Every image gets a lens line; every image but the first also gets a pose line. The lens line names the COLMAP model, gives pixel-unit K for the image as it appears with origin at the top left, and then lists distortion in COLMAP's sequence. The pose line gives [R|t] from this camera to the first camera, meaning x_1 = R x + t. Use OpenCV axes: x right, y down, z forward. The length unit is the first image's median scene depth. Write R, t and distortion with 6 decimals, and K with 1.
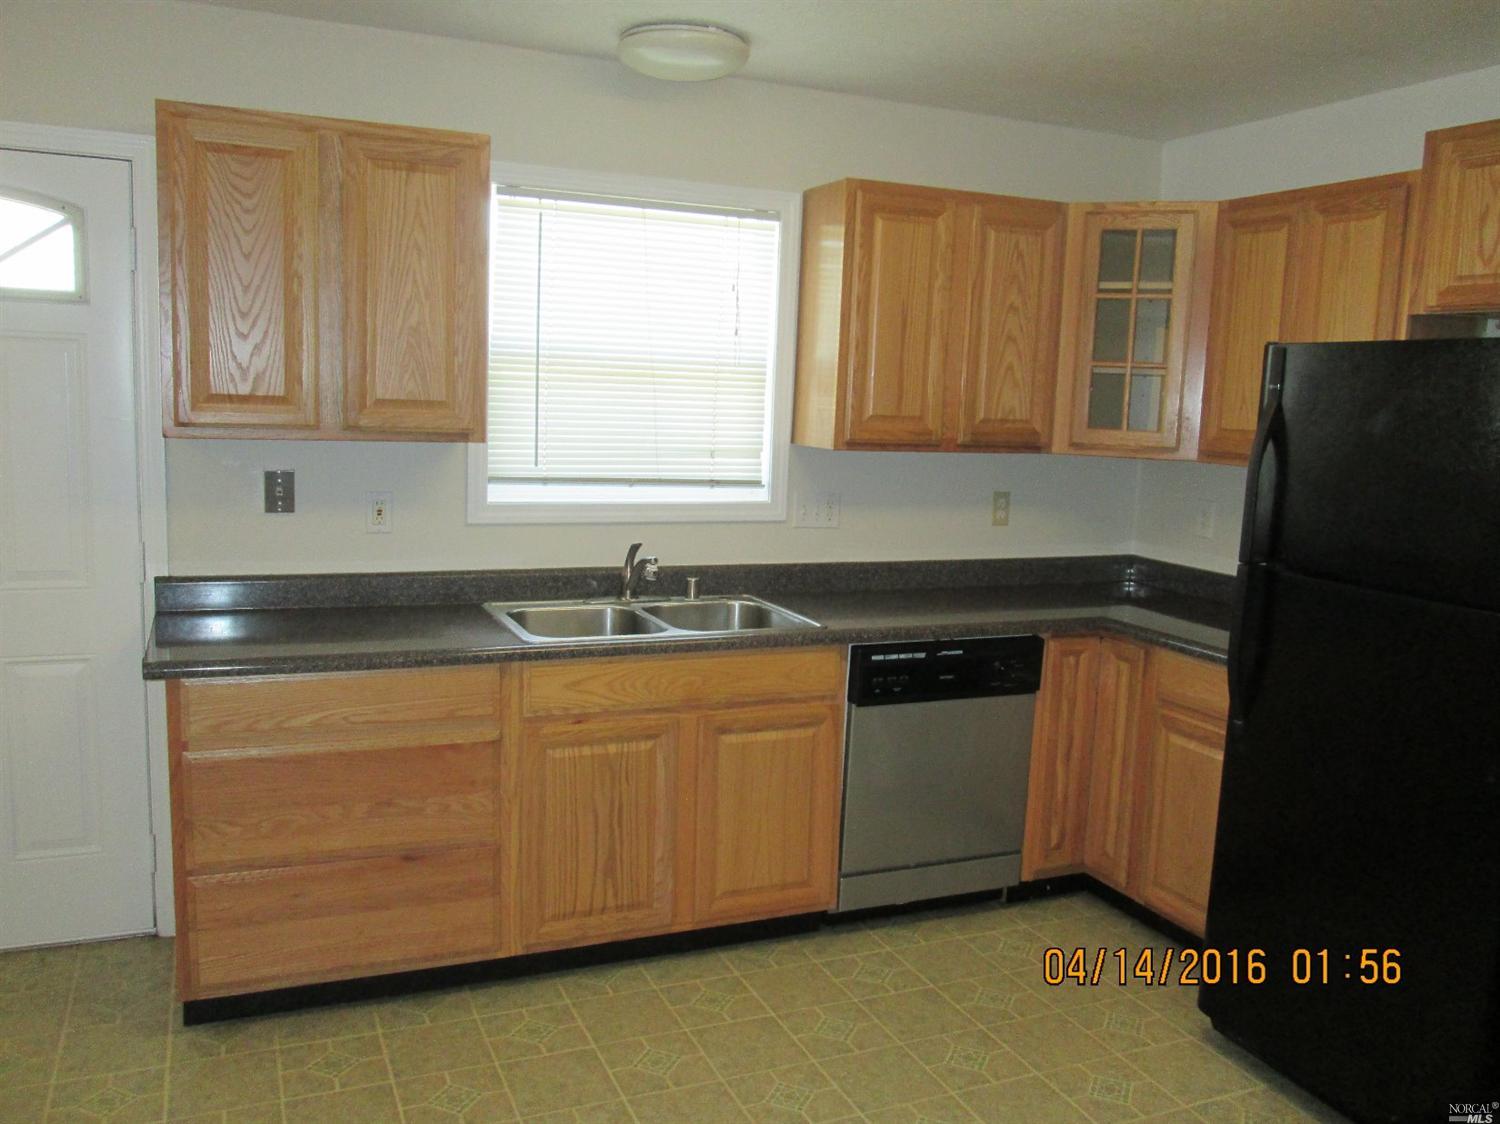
lens RADIAL K [[1243.4, 0, 757.7], [0, 1243.4, 567.0], [0, 0, 1]] dist [-0.030552, 0.000424]
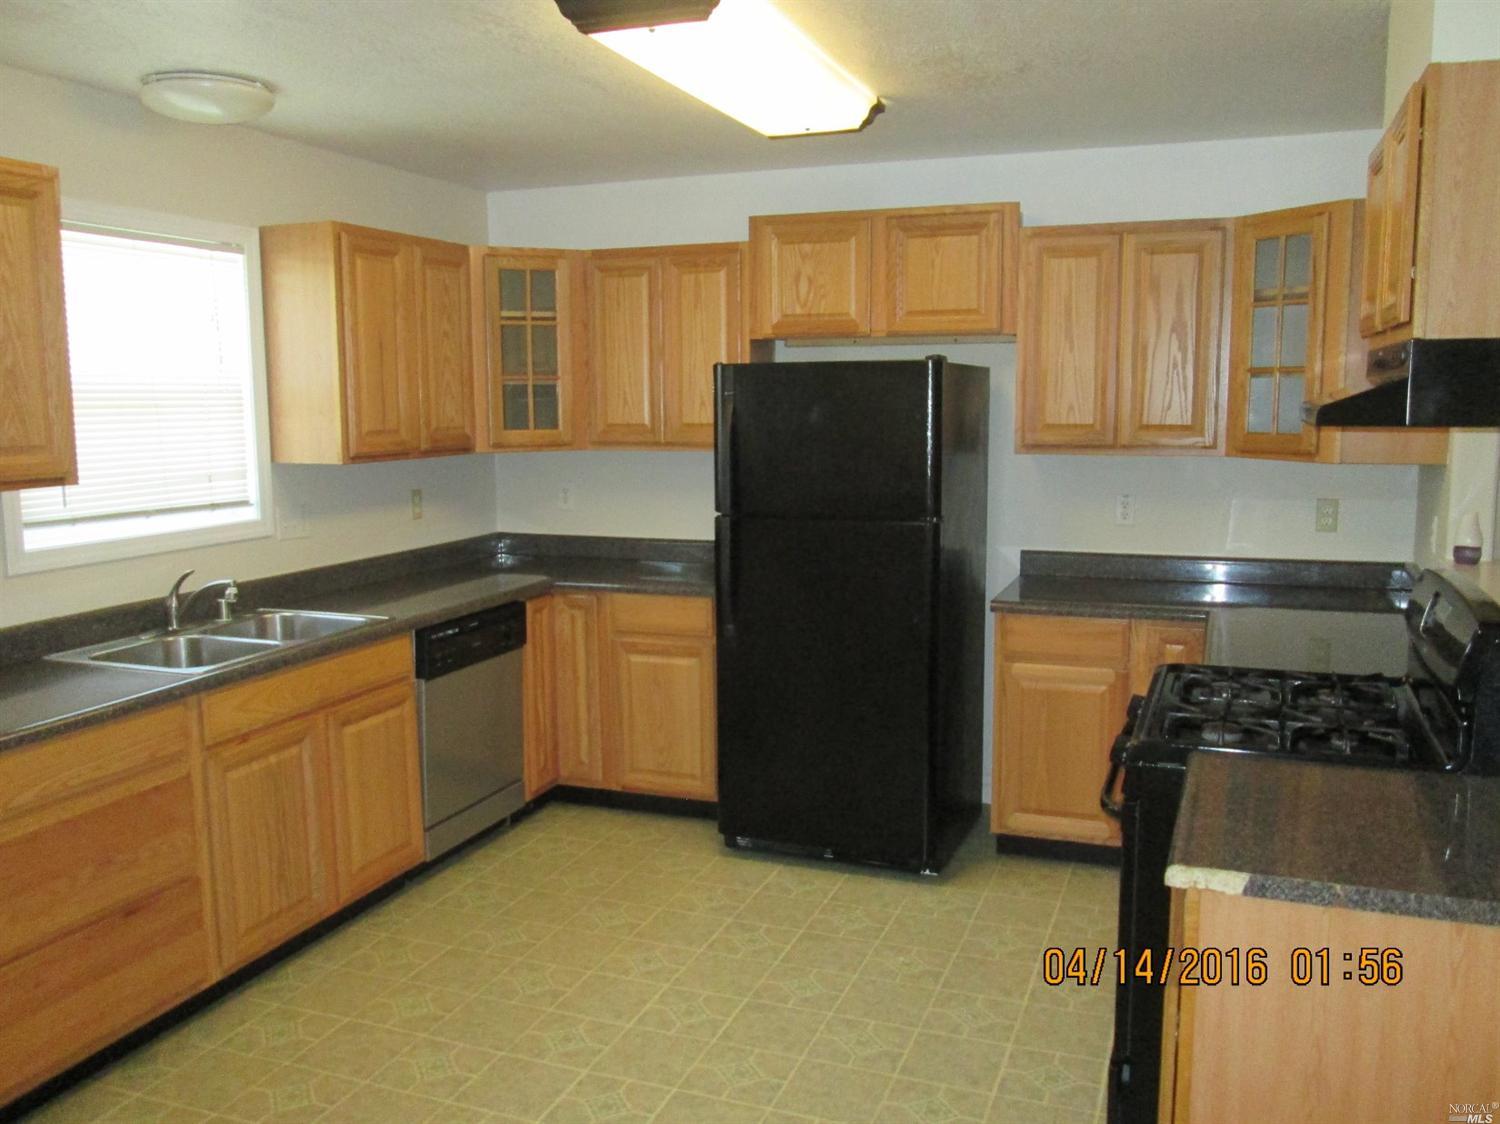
lens RADIAL K [[1243.4, 0, 760.4], [0, 1243.4, 557.4], [0, 0, 1]] dist [-0.030552, 0.000424]
pose [[0.695570, -0.134952, 0.705670, -0.475705], [0.135599, 0.989207, 0.055518, -0.022850], [-0.705546, 0.057072, 0.706362, -0.041631]]
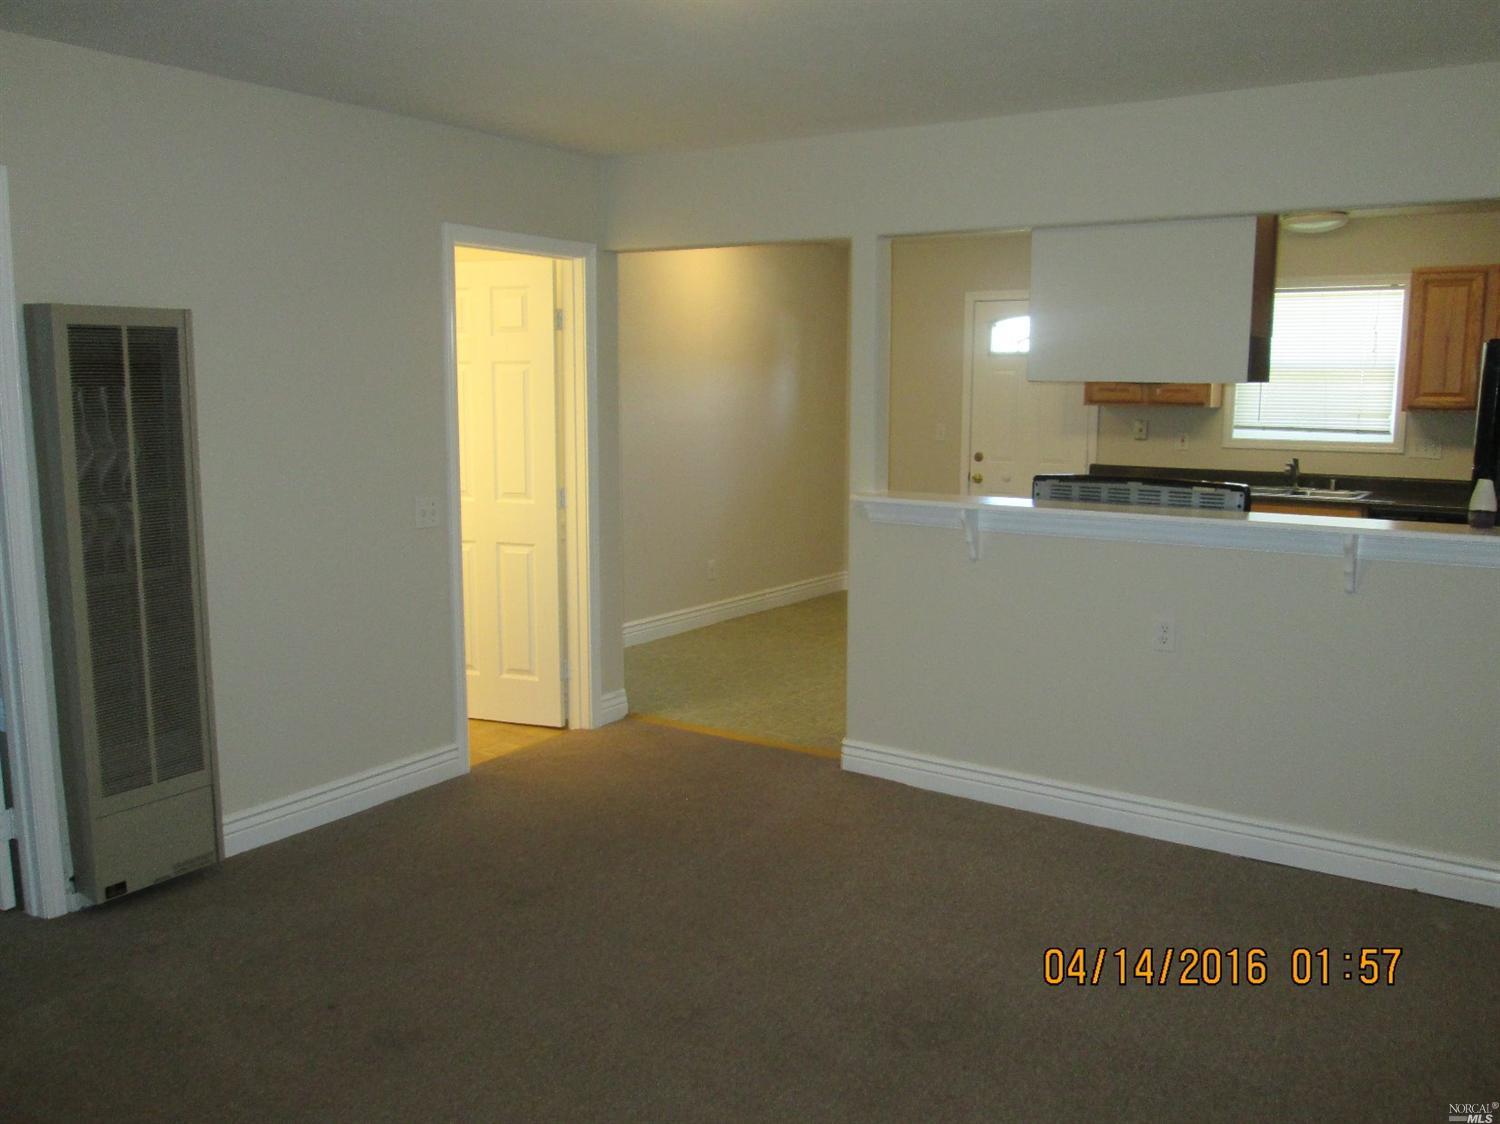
lens RADIAL K [[1243.4, 0, 748.7], [0, 1243.4, 563.0], [0, 0, 1]] dist [-0.030552, 0.000424]
pose [[0.546546, 0.090197, -0.832557, 1.092642], [-0.100155, 0.994087, 0.041948, 0.152500], [0.831418, 0.060458, 0.552348, -0.829269]]
